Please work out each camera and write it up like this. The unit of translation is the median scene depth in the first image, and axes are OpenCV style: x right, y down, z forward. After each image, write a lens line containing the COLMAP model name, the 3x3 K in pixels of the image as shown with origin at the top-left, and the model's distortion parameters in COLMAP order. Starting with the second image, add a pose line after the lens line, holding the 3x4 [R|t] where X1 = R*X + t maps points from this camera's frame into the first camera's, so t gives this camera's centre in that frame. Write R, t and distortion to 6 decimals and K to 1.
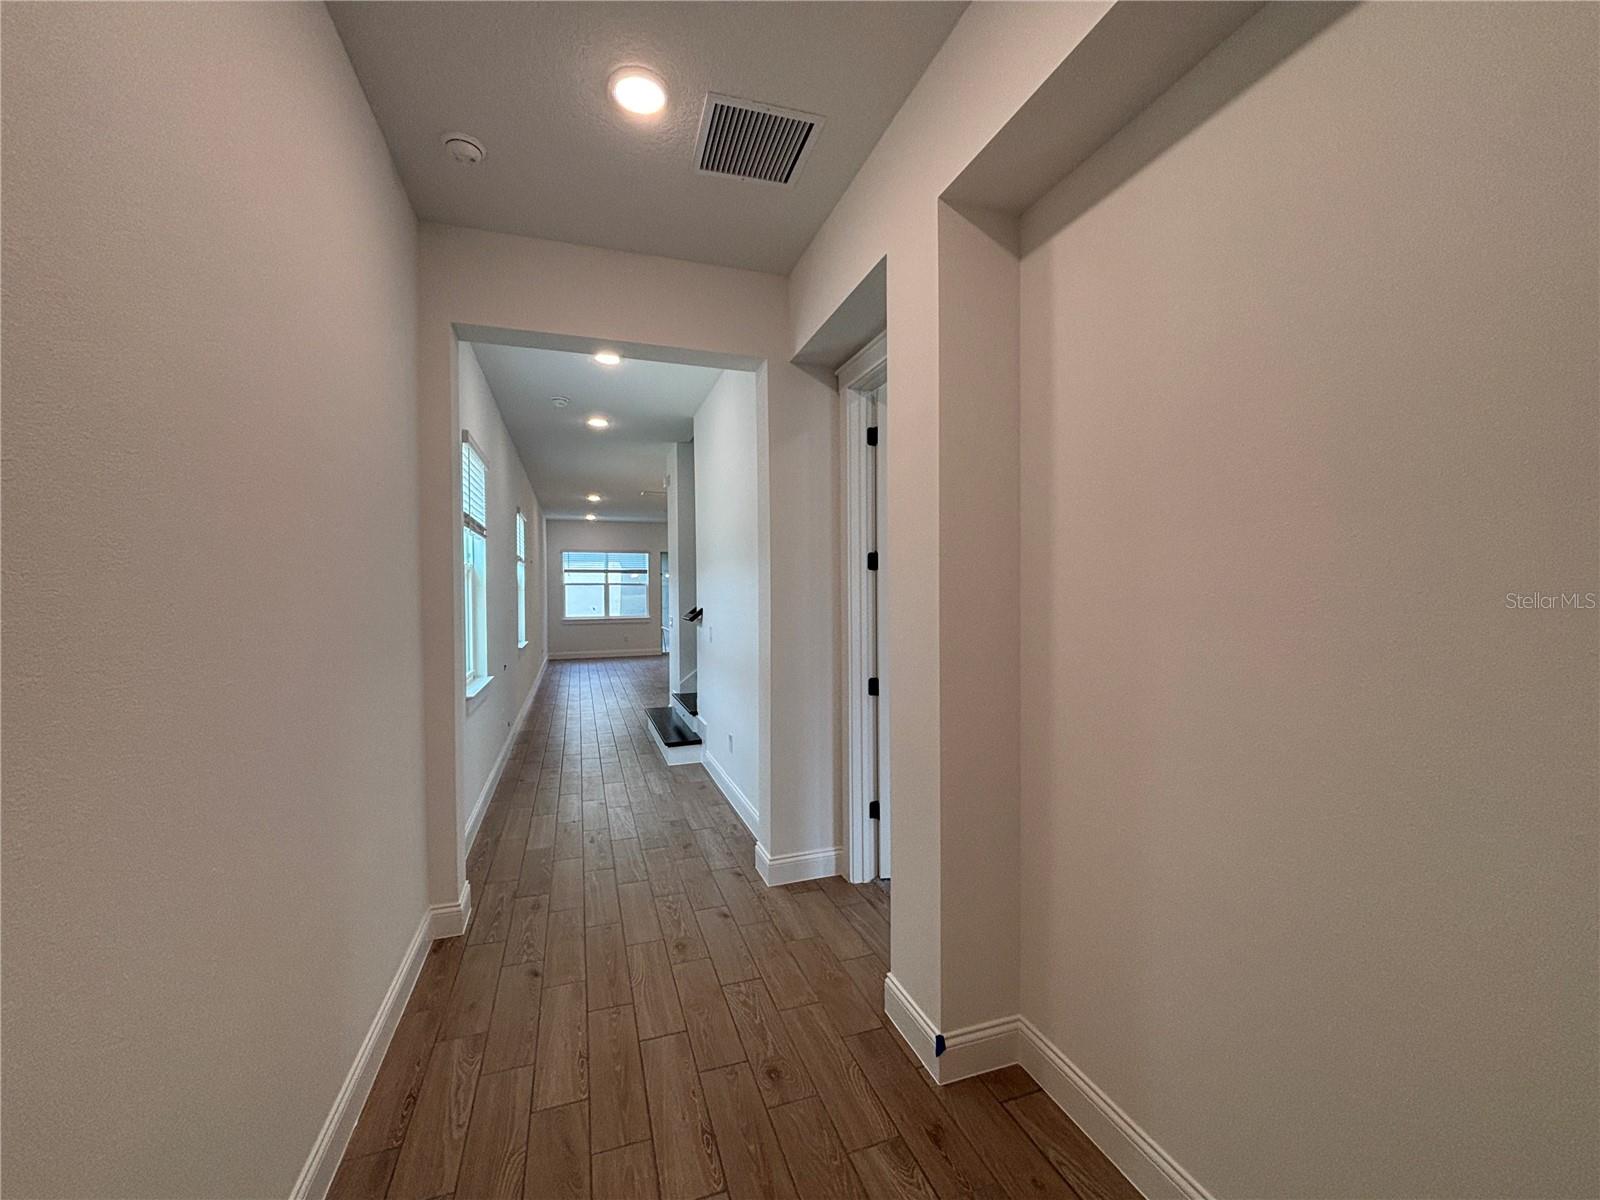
lens RADIAL K [[649.2, 0, 816.3], [0, 649.2, 602.8], [0, 0, 1]] dist [0.000268, 0.000701]
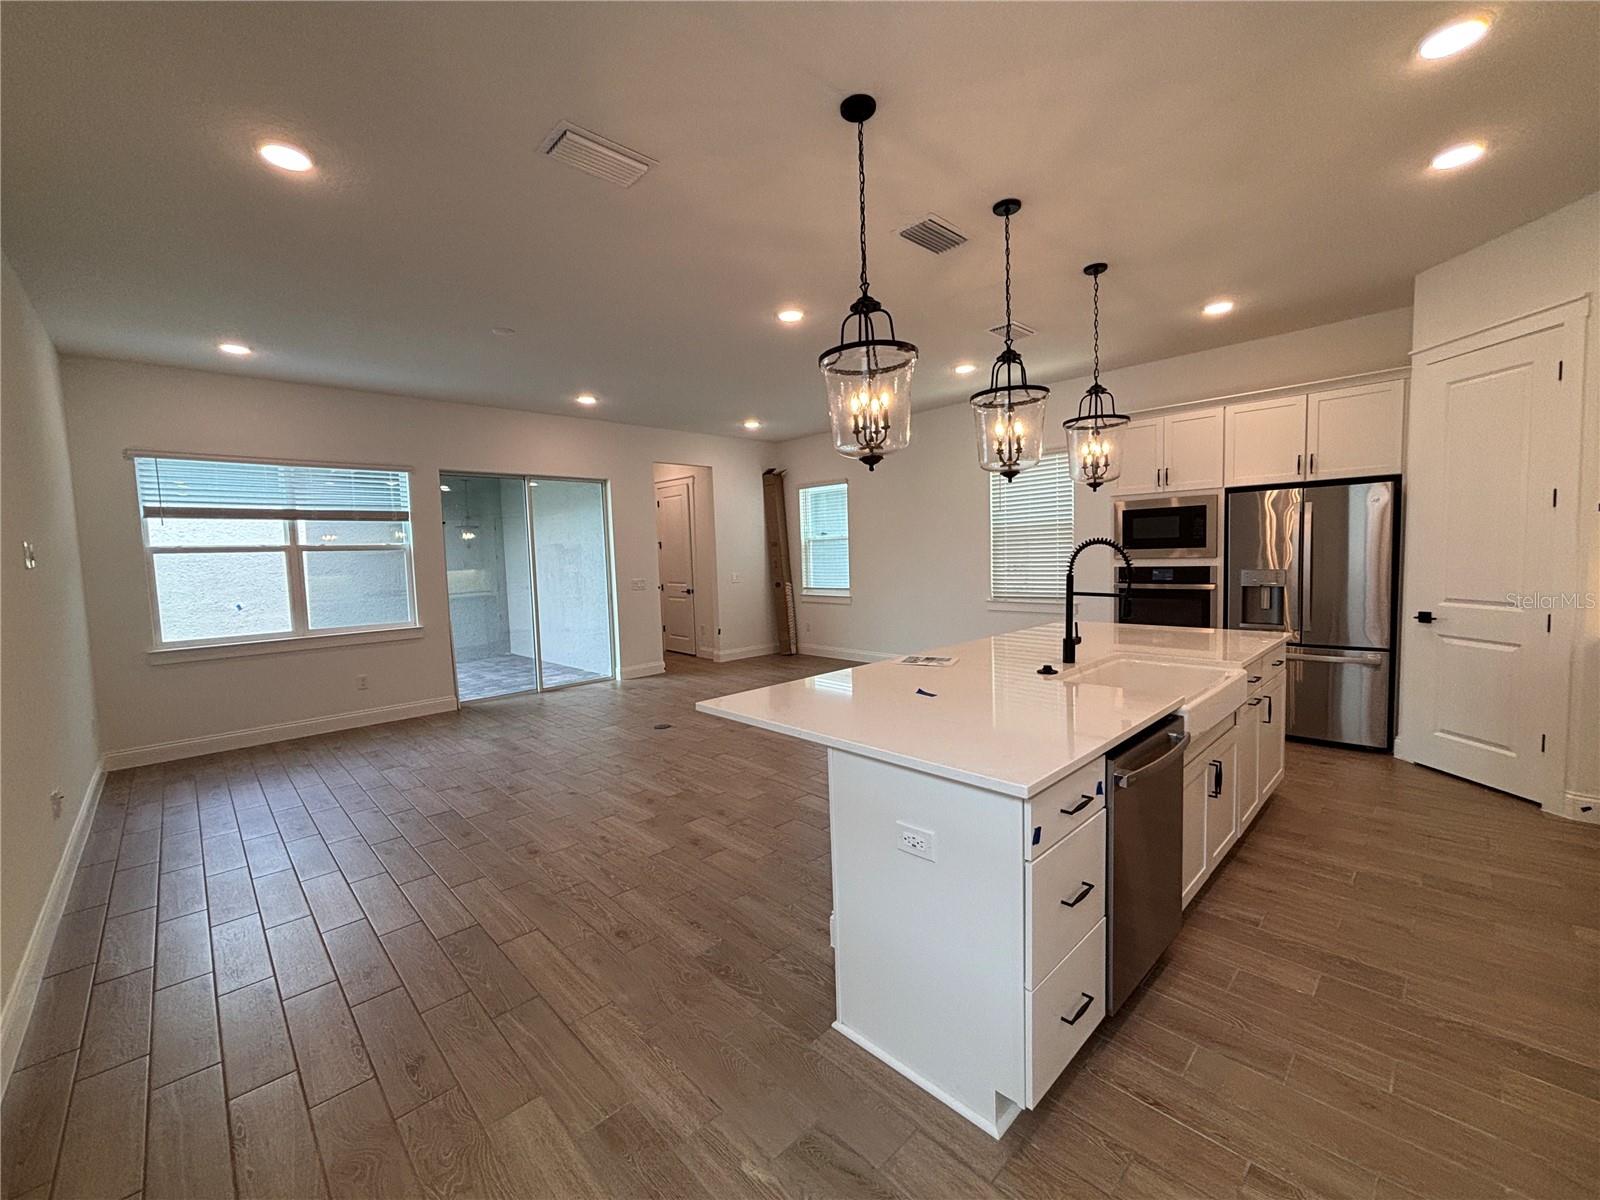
lens RADIAL K [[649.2, 0, 798.8], [0, 649.2, 598.0], [0, 0, 1]] dist [0.000268, 0.000701]
pose [[0.914909, -0.049409, 0.400625, -0.206752], [0.031605, 0.998202, 0.050933, -0.009598], [-0.402422, -0.033937, 0.914825, 0.531303]]
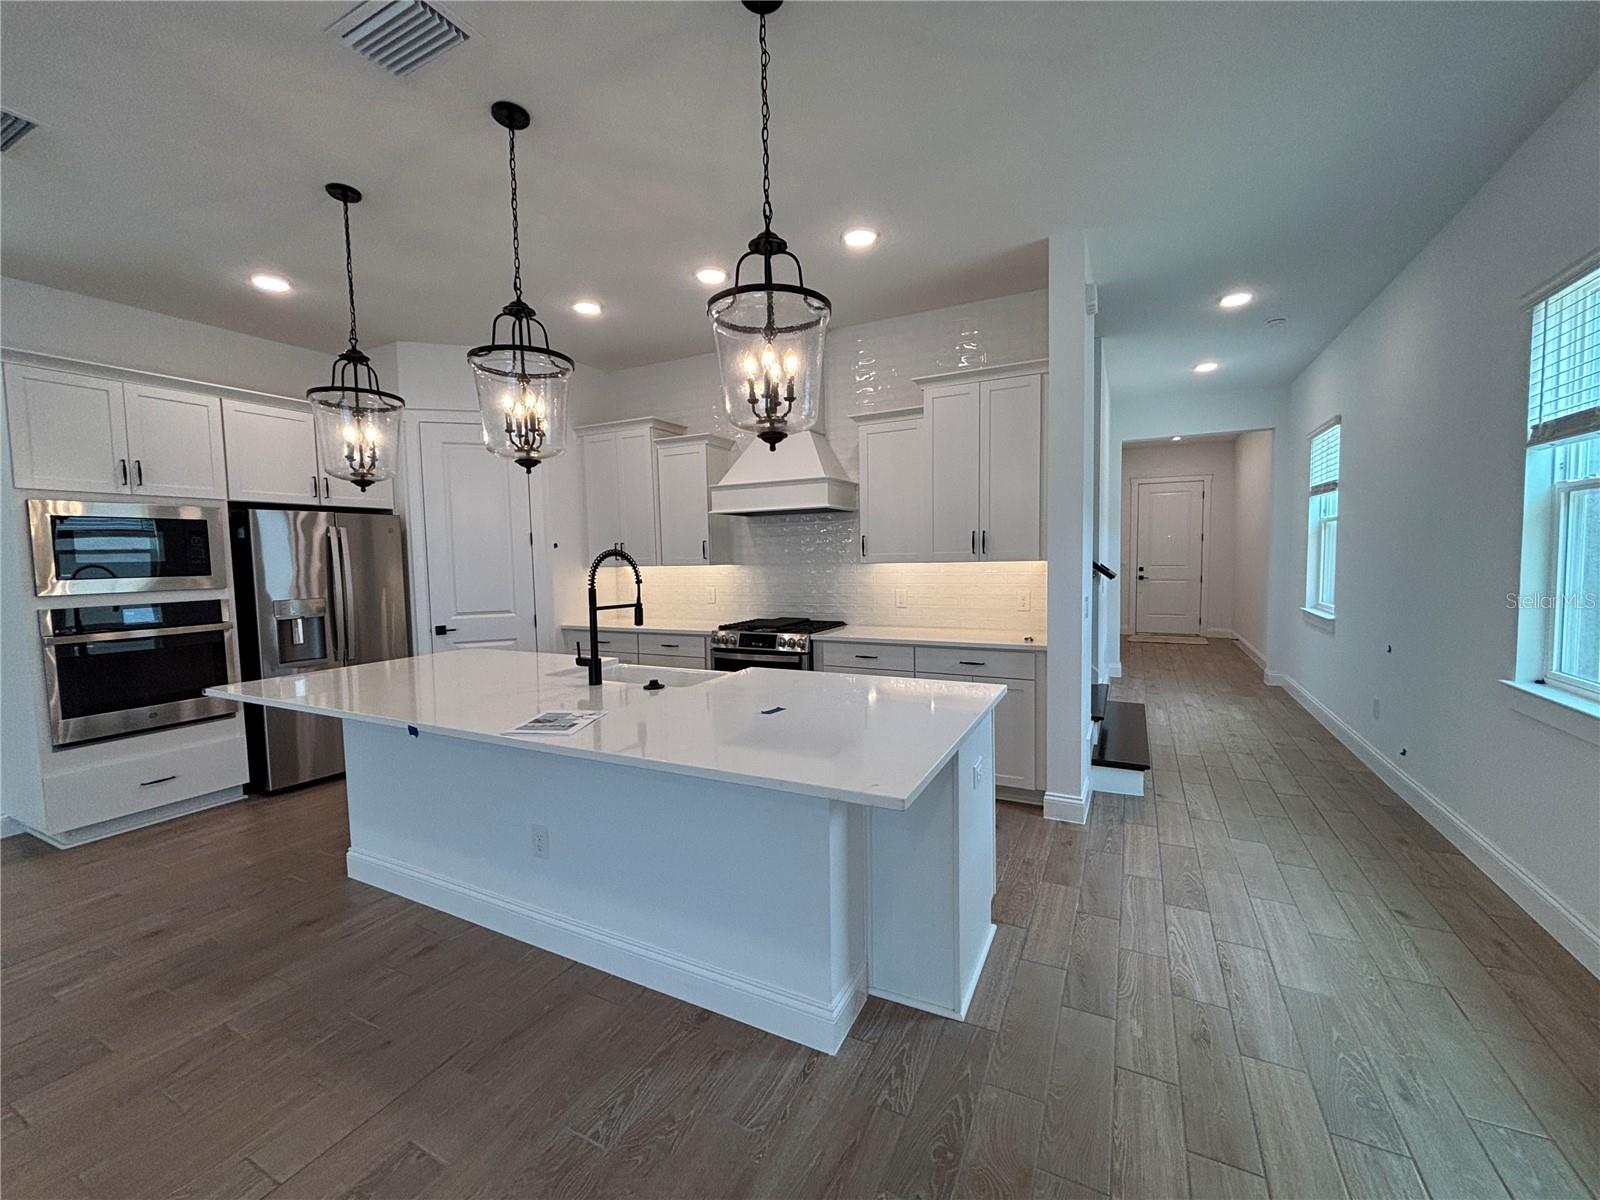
lens RADIAL K [[649.2, 0, 805.0], [0, 649.2, 592.2], [0, 0, 1]] dist [0.000268, 0.000701]
pose [[-0.682334, -0.018560, 0.730805, -0.225575], [0.040388, 0.997194, 0.063034, -0.012092], [-0.729924, 0.072526, -0.679670, 0.766166]]
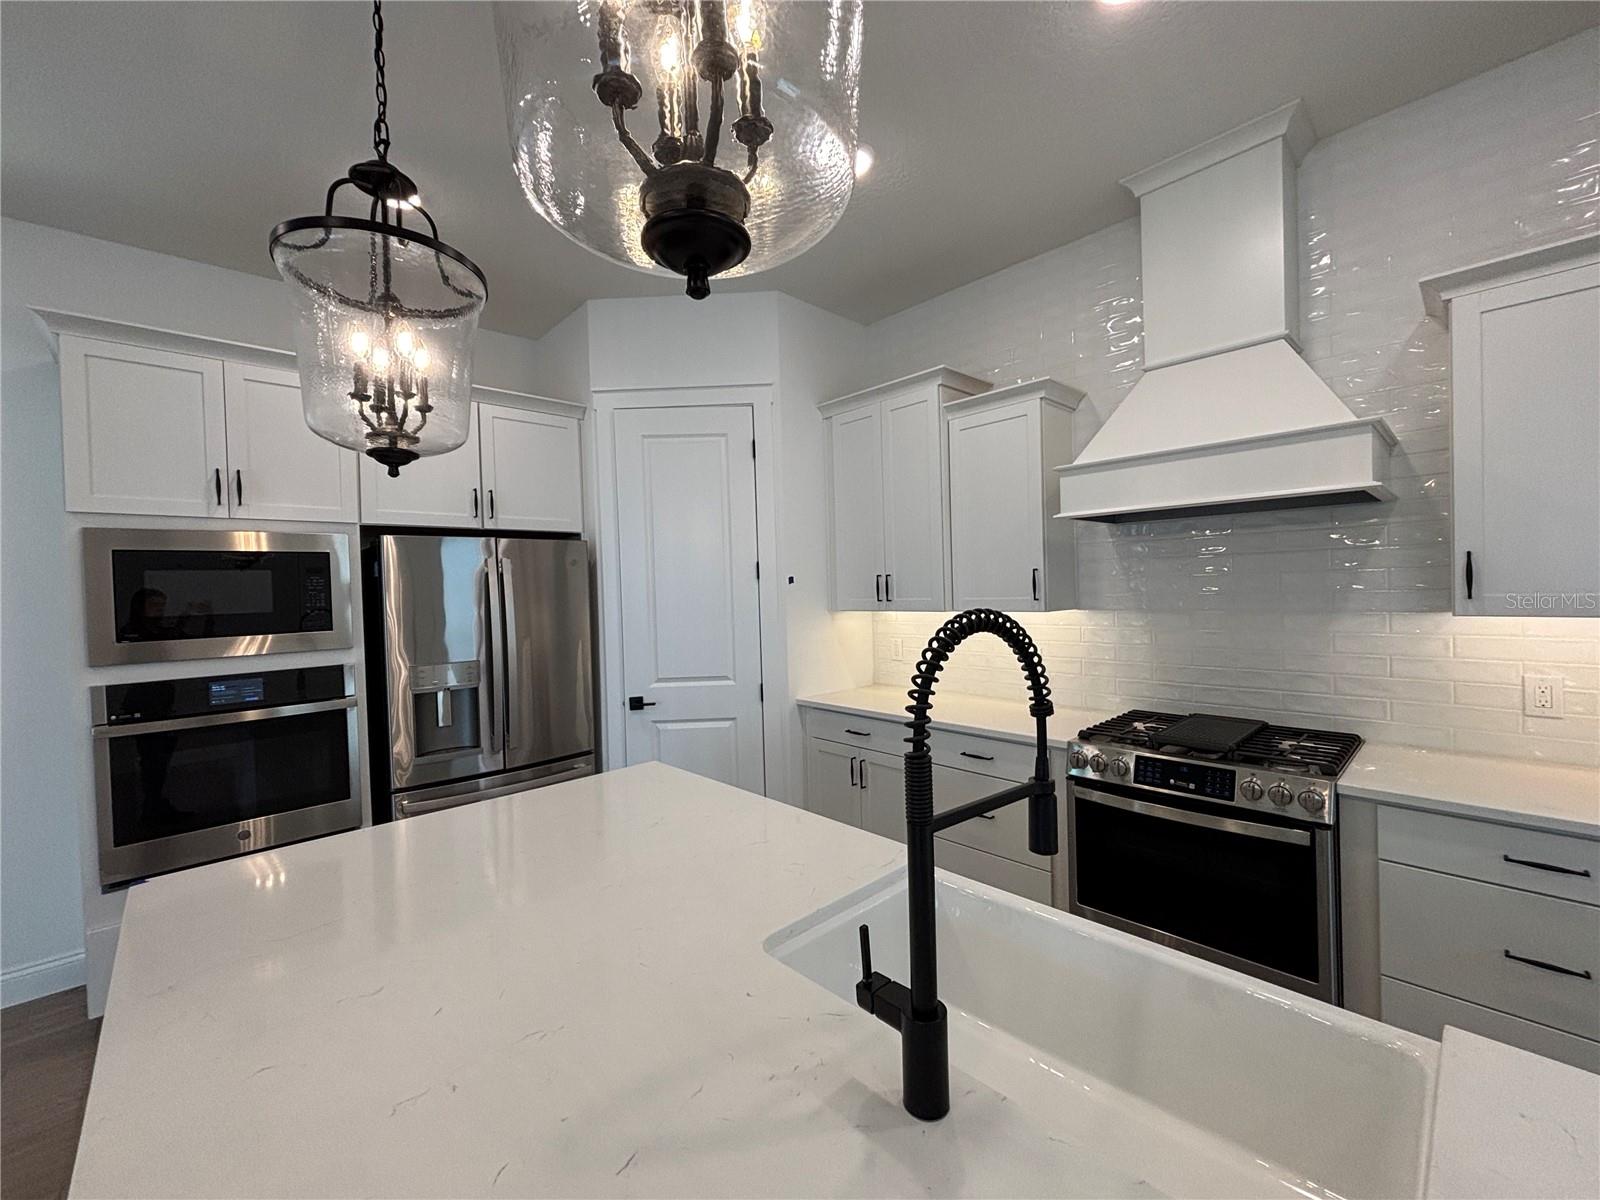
lens RADIAL K [[649.2, 0, 802.8], [0, 649.2, 597.5], [0, 0, 1]] dist [0.000268, 0.000701]
pose [[-0.394873, 0.005543, 0.918719, -0.091053], [0.049634, 0.998650, 0.015308, -0.017578], [-0.917394, 0.051645, -0.394615, 0.711918]]
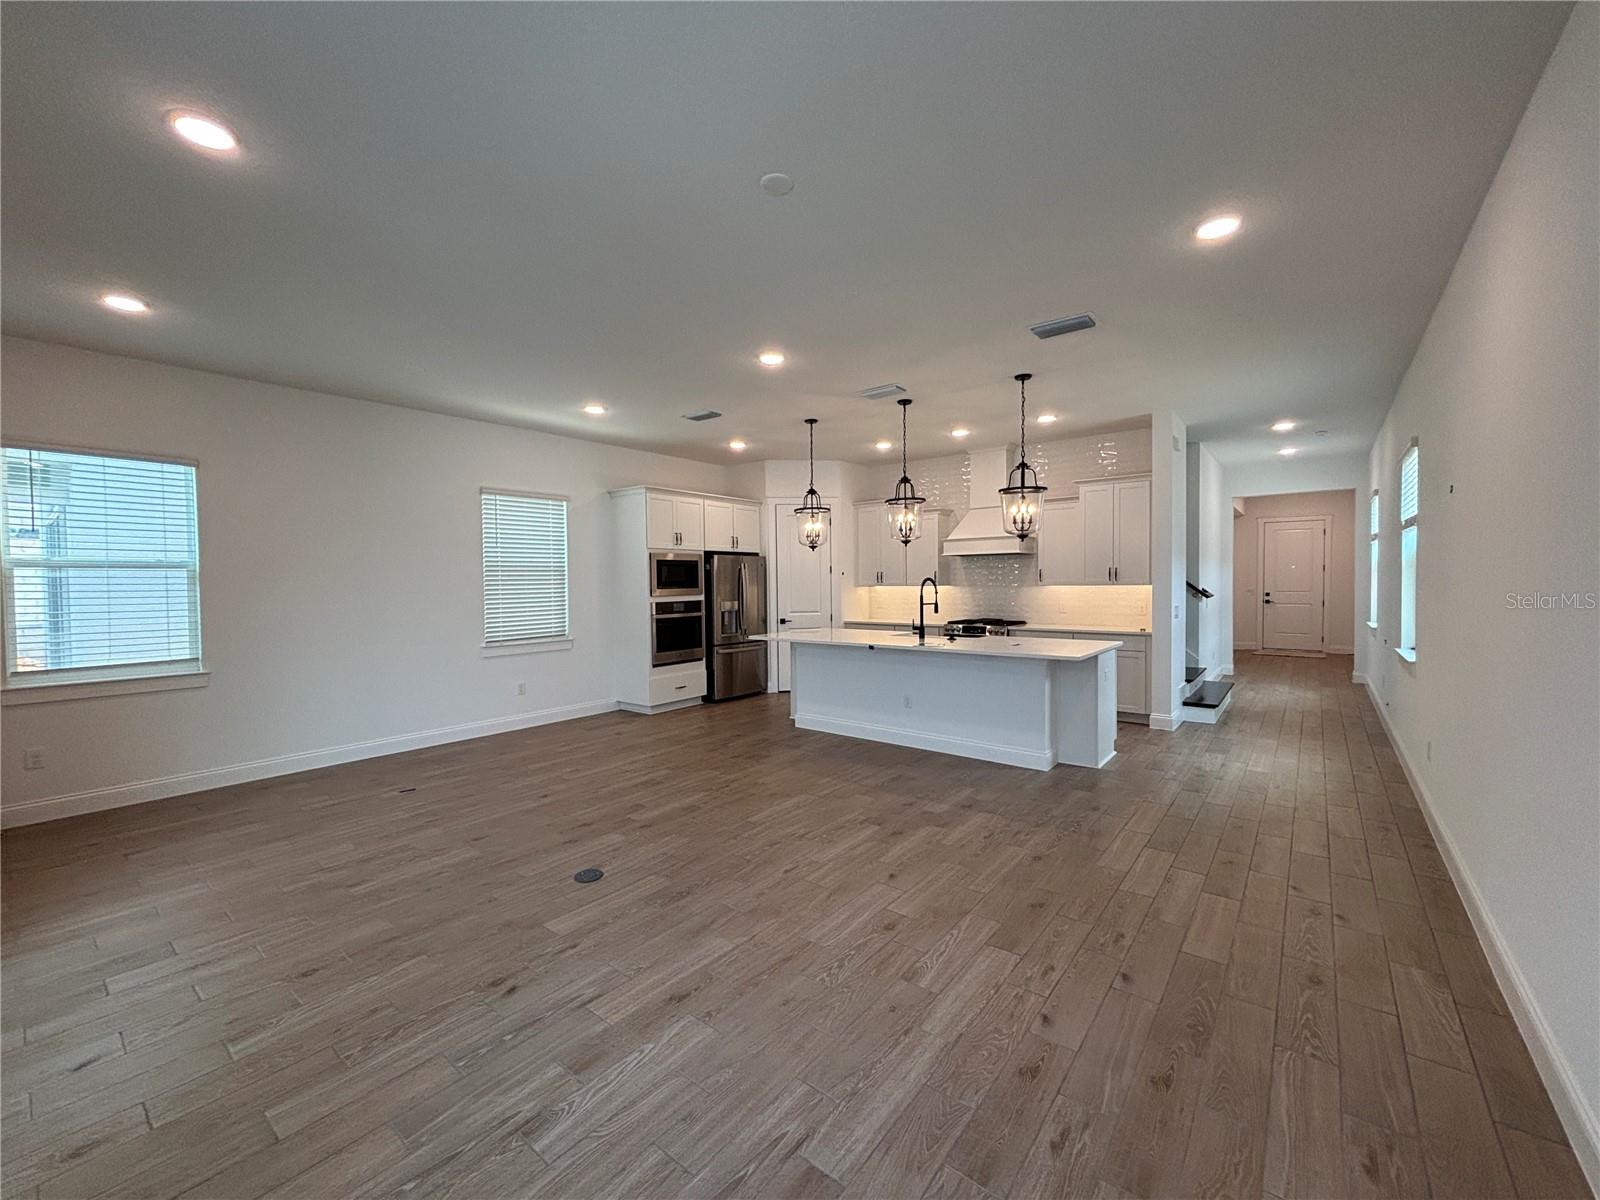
lens RADIAL K [[649.2, 0, 799.9], [0, 649.2, 594.4], [0, 0, 1]] dist [0.000268, 0.000701]
pose [[-0.519877, -0.003012, 0.854236, -0.361873], [0.032398, 0.999205, 0.023240, -0.016489], [-0.853626, 0.039757, -0.519366, 0.966751]]
